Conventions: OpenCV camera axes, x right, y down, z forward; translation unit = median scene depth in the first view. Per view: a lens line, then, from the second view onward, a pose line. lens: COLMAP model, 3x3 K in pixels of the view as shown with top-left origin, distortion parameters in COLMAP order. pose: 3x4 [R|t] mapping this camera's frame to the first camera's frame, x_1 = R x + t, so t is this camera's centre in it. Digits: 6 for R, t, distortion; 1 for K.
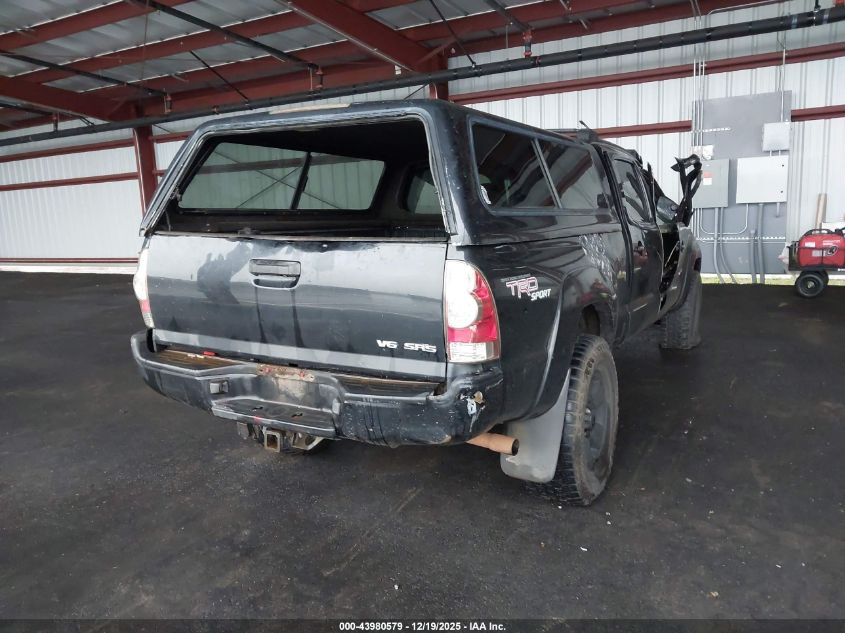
lens RADIAL K [[670.4, 0, 422.5], [0, 670.4, 316.5], [0, 0, 1]] dist [0.003058, 0.000513]
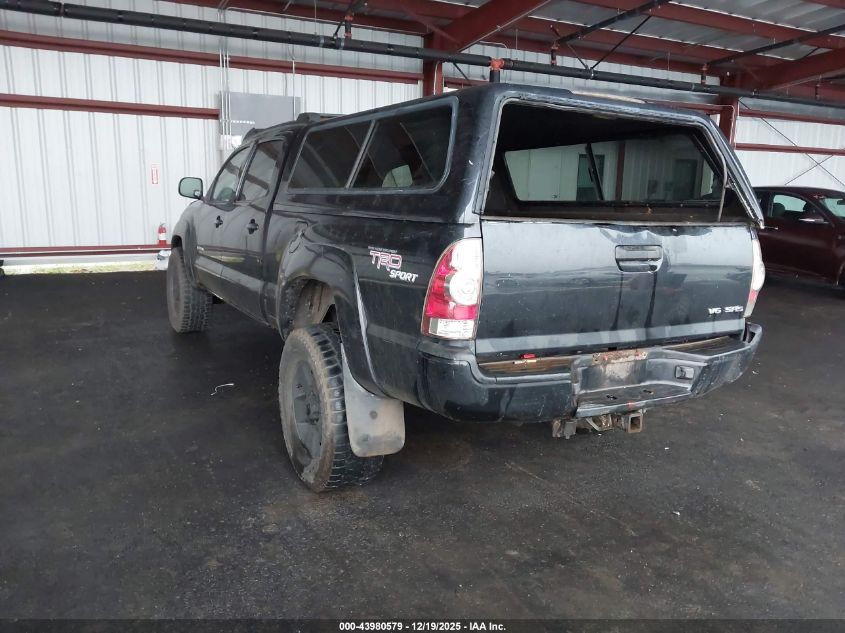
lens RADIAL K [[664.0, 0, 423.5], [0, 664.0, 326.1], [0, 0, 1]] dist [-0.016533, -0.009907]
pose [[0.514608, -0.125825, 0.848143, -1.095476], [0.094169, 0.991484, 0.089953, -0.072553], [-0.852239, 0.033578, 0.522074, 0.666418]]
